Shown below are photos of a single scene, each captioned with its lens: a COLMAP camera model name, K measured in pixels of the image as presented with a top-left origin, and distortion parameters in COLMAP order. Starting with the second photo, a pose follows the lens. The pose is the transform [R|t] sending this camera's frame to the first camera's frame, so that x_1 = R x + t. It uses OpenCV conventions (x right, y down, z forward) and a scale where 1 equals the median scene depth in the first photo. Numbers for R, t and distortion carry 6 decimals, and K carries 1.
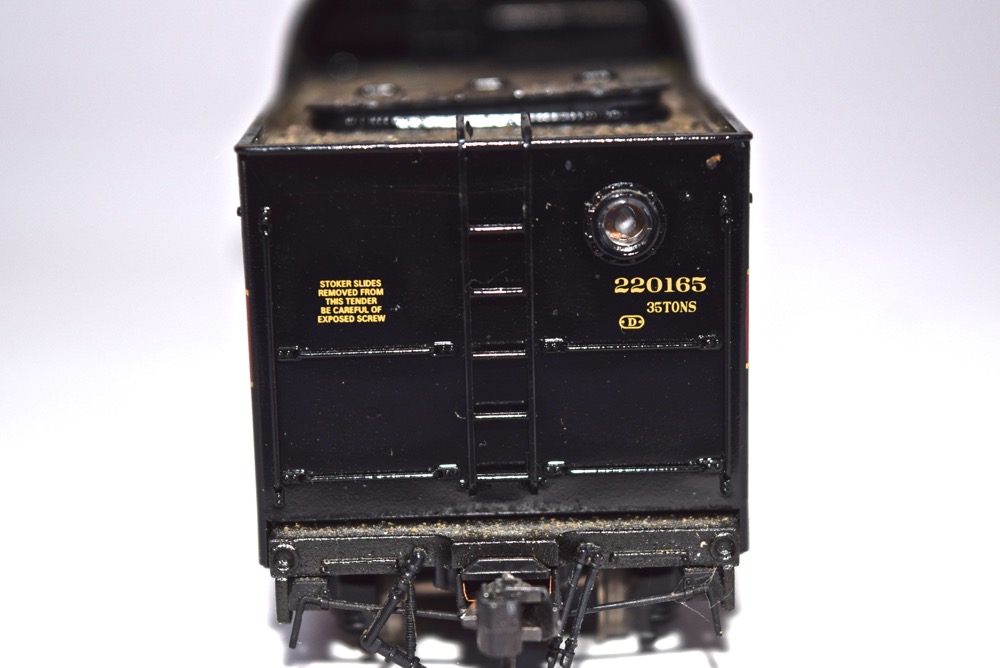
lens RADIAL K [[2271.2, 0, 500.0], [0, 2271.2, 334.0], [0, 0, 1]] dist [0.088274, -0.026851]
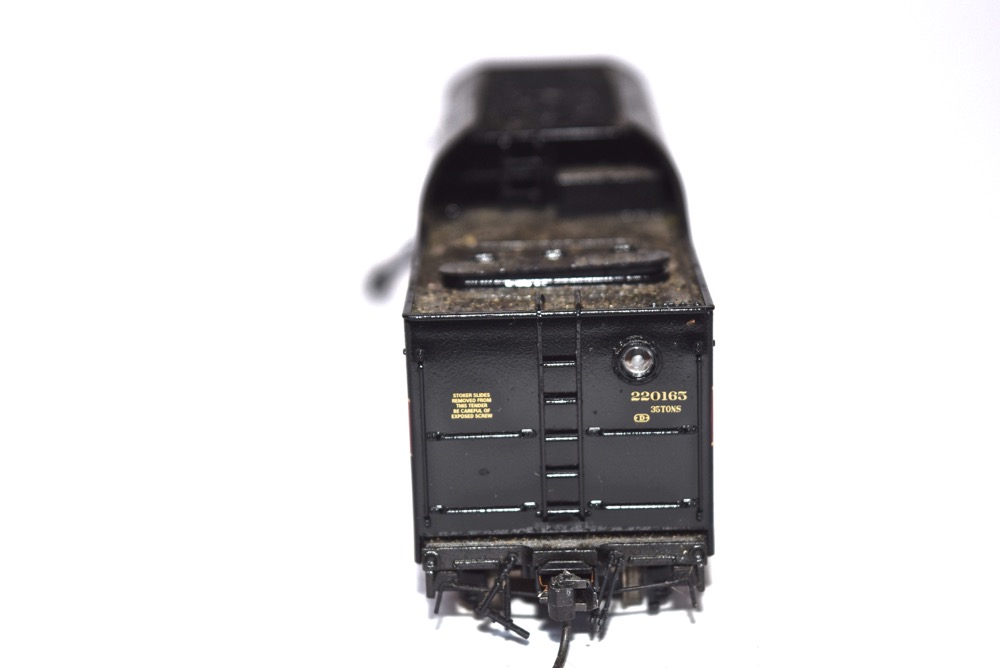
lens RADIAL K [[2271.2, 0, 500.0], [0, 2271.2, 334.0], [0, 0, 1]] dist [0.088274, -0.026851]
pose [[0.999731, 0.000222, -0.023188, -0.006578], [0.000736, 0.999147, 0.041277, -0.133898], [0.023178, -0.041283, 0.998879, -0.643929]]
